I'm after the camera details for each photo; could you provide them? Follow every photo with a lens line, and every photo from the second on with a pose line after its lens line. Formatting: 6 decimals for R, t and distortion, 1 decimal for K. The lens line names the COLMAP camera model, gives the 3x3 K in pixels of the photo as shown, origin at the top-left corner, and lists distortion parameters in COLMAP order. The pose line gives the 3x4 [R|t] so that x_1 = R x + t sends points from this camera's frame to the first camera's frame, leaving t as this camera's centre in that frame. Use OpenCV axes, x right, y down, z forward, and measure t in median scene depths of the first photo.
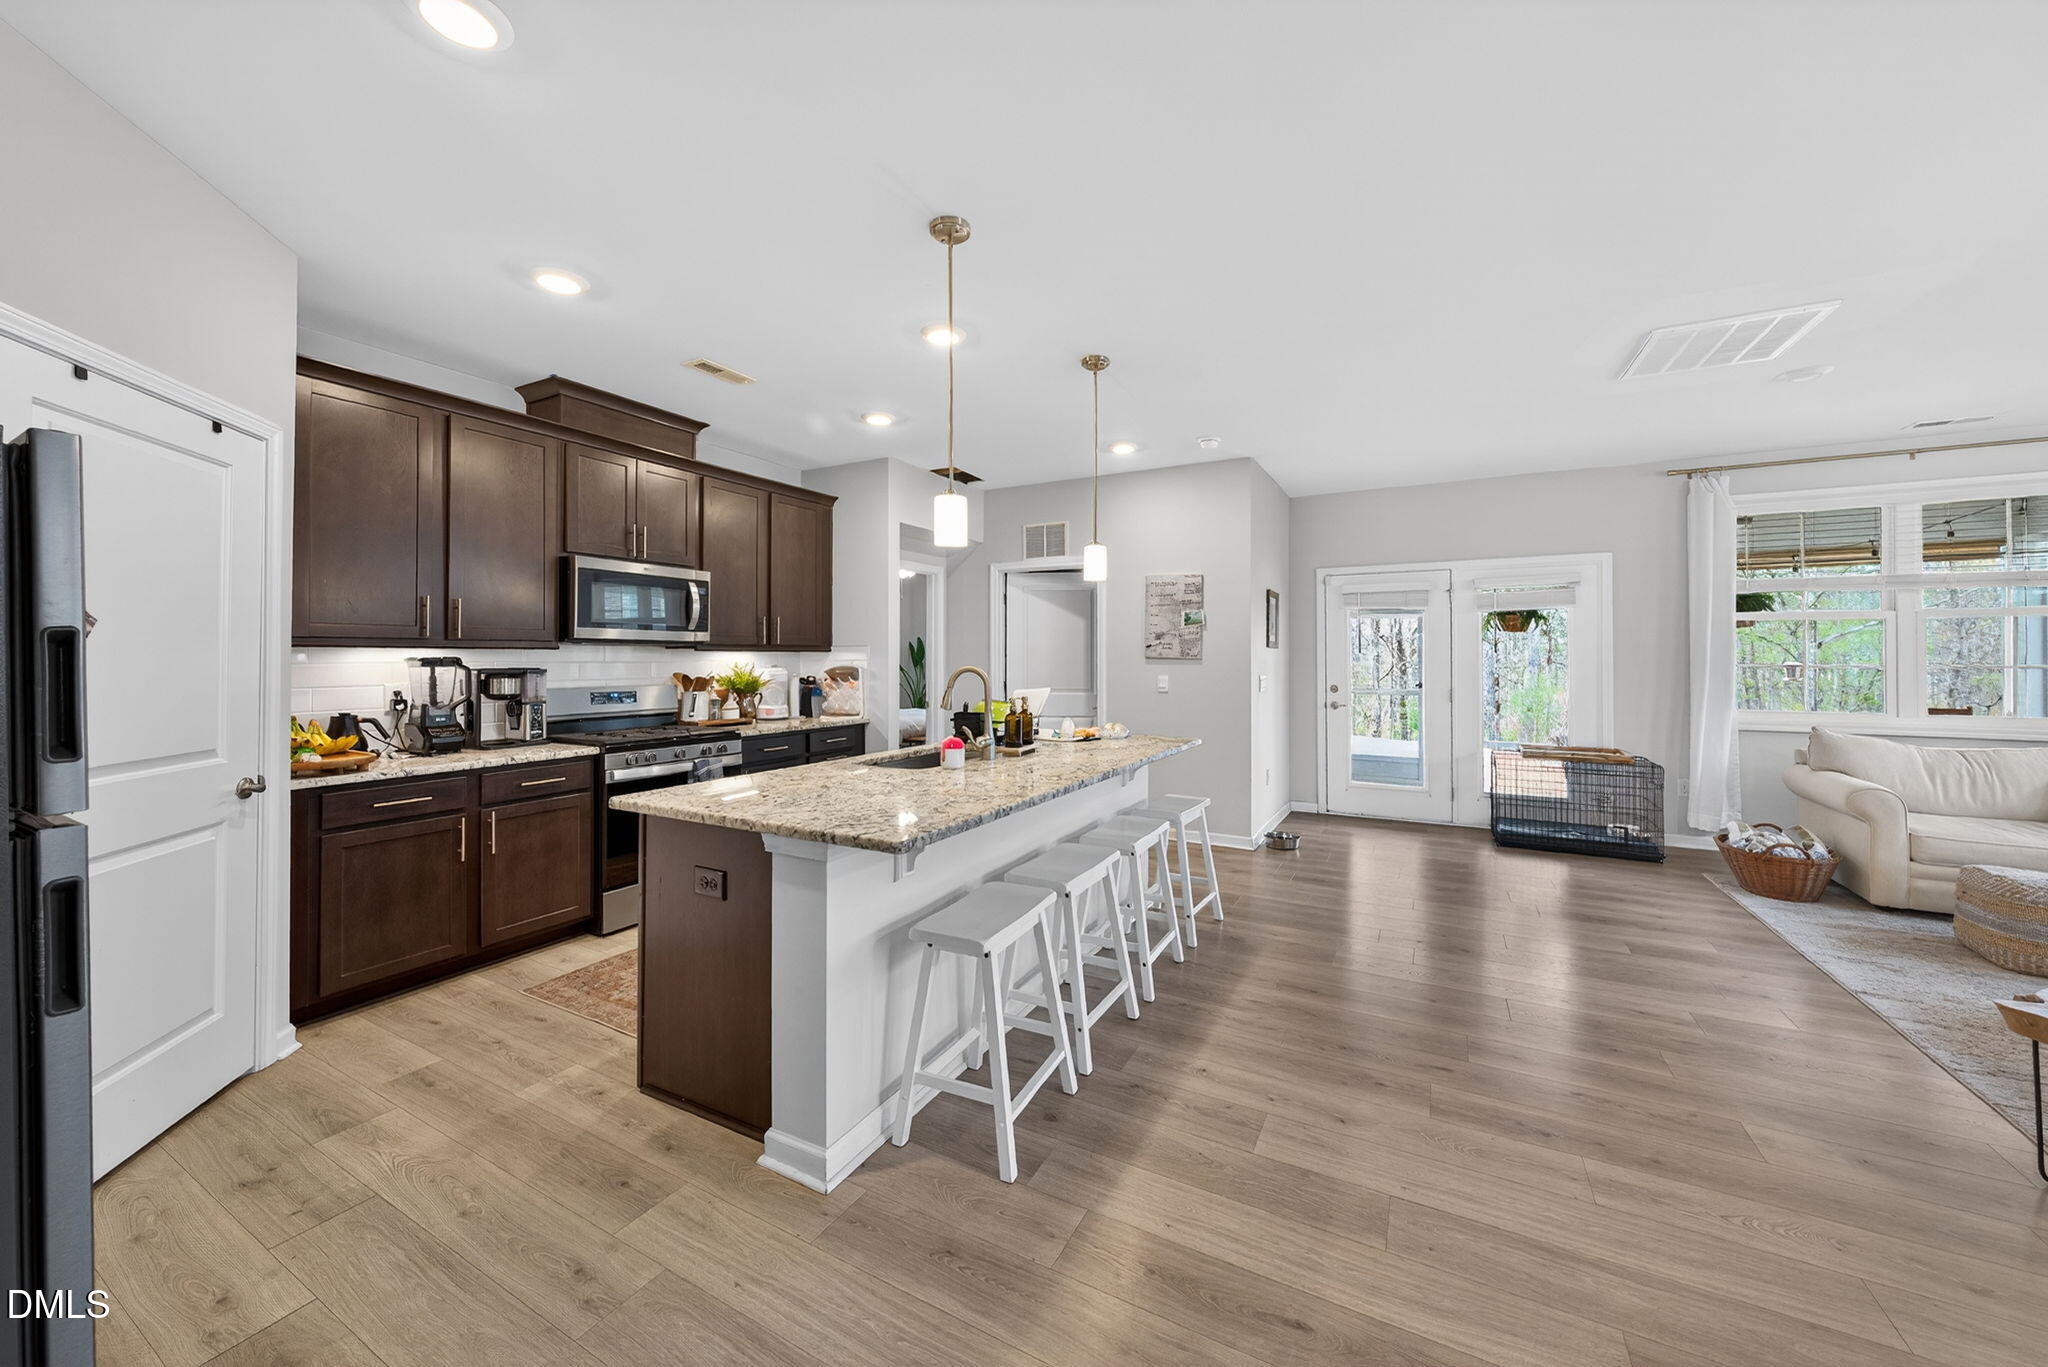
lens RADIAL K [[736.5, 0, 1025.6], [0, 736.5, 665.8], [0, 0, 1]] dist [-0.001465, -0.000013]
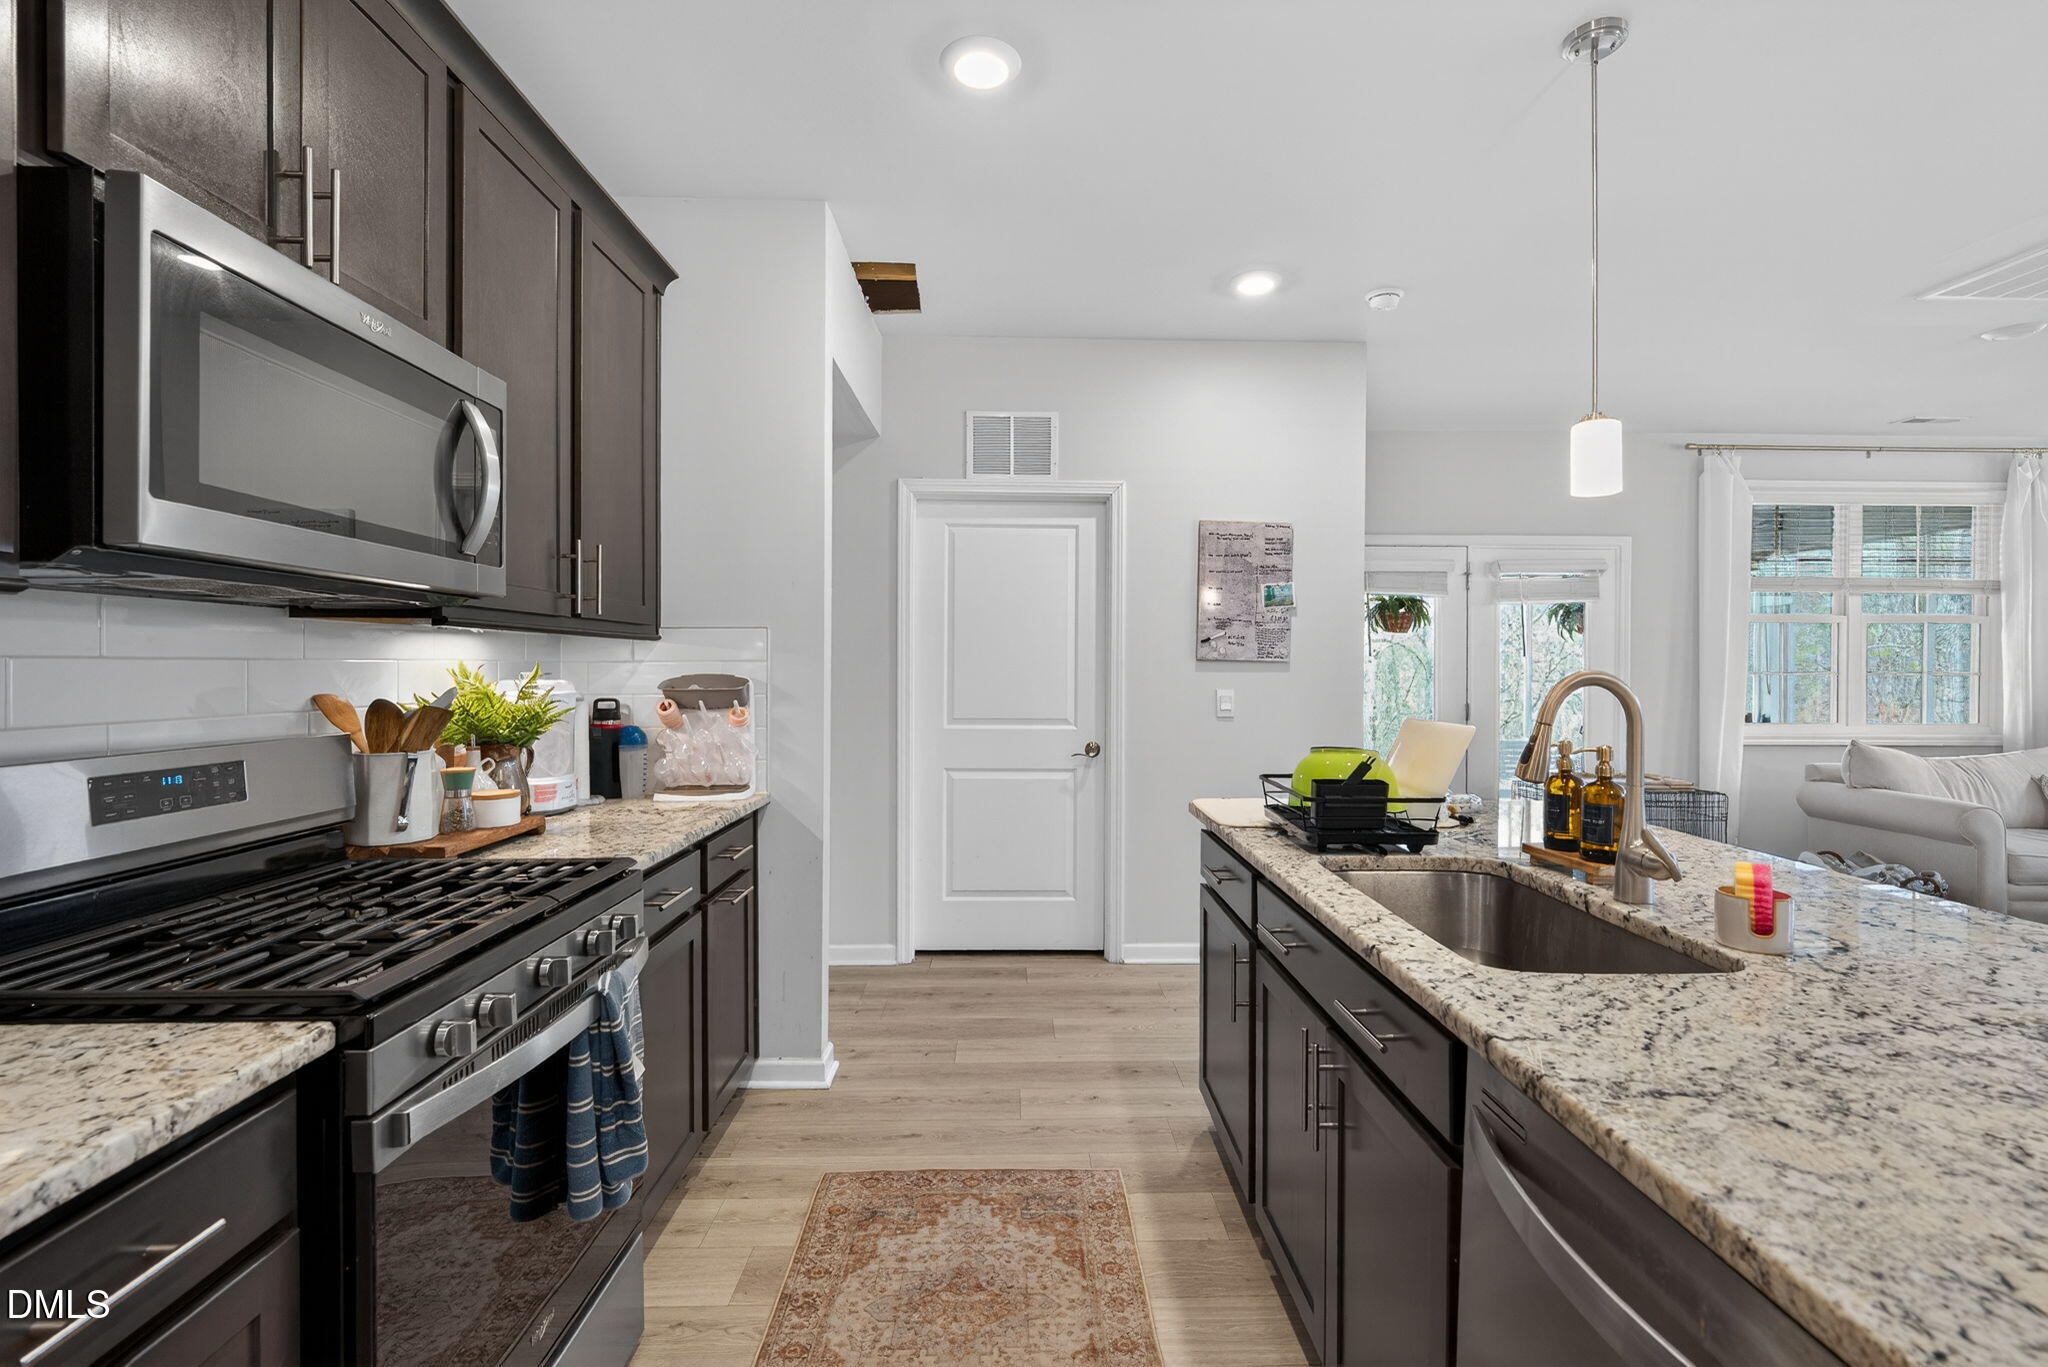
lens RADIAL K [[958.7, 0, 1025.7], [0, 958.7, 682.5], [0, 0, 1]] dist [0.003678, -0.000028]
pose [[0.873899, -0.005445, 0.486077, -0.357830], [0.001797, 0.999967, 0.007969, 0.001291], [-0.486104, -0.006091, 0.873880, 0.421874]]
